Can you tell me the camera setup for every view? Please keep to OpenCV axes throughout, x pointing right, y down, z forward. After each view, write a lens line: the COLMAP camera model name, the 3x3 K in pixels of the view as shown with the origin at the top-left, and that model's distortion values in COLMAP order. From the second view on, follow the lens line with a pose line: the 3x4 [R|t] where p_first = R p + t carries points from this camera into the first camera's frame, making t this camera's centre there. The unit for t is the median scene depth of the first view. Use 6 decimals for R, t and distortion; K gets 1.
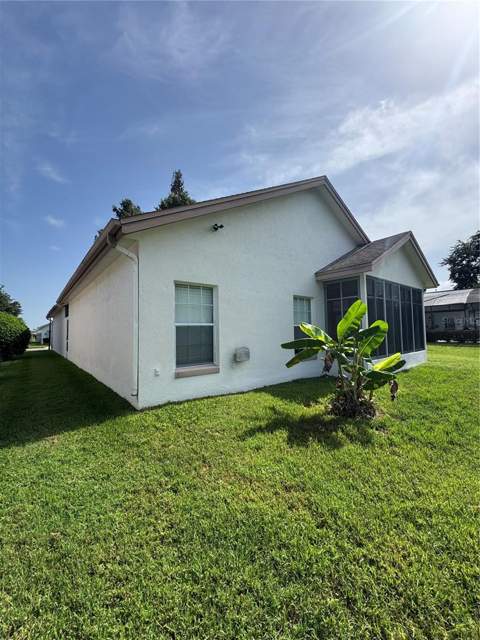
lens RADIAL K [[256.7, 0, 239.6], [0, 256.7, 317.7], [0, 0, 1]] dist [-0.000411, 0.001081]
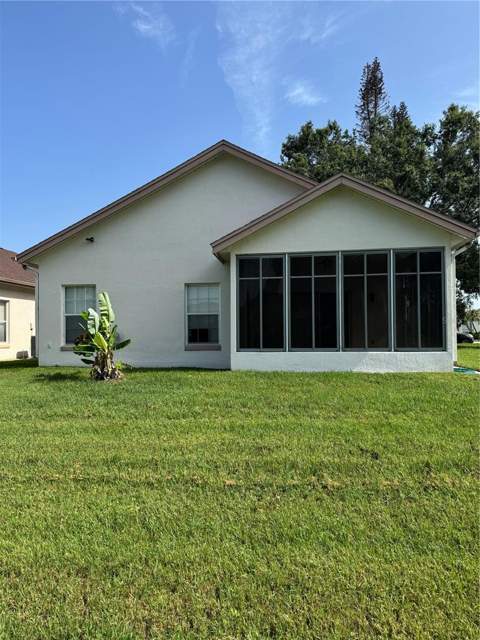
lens RADIAL K [[452.6, 0, 241.0], [0, 452.6, 322.0], [0, 0, 1]] dist [0.006061, -0.027572]
pose [[0.701103, -0.002143, -0.713057, 1.539763], [0.036560, 0.998788, 0.032946, 0.012026], [0.712122, -0.049167, 0.700332, -0.060724]]
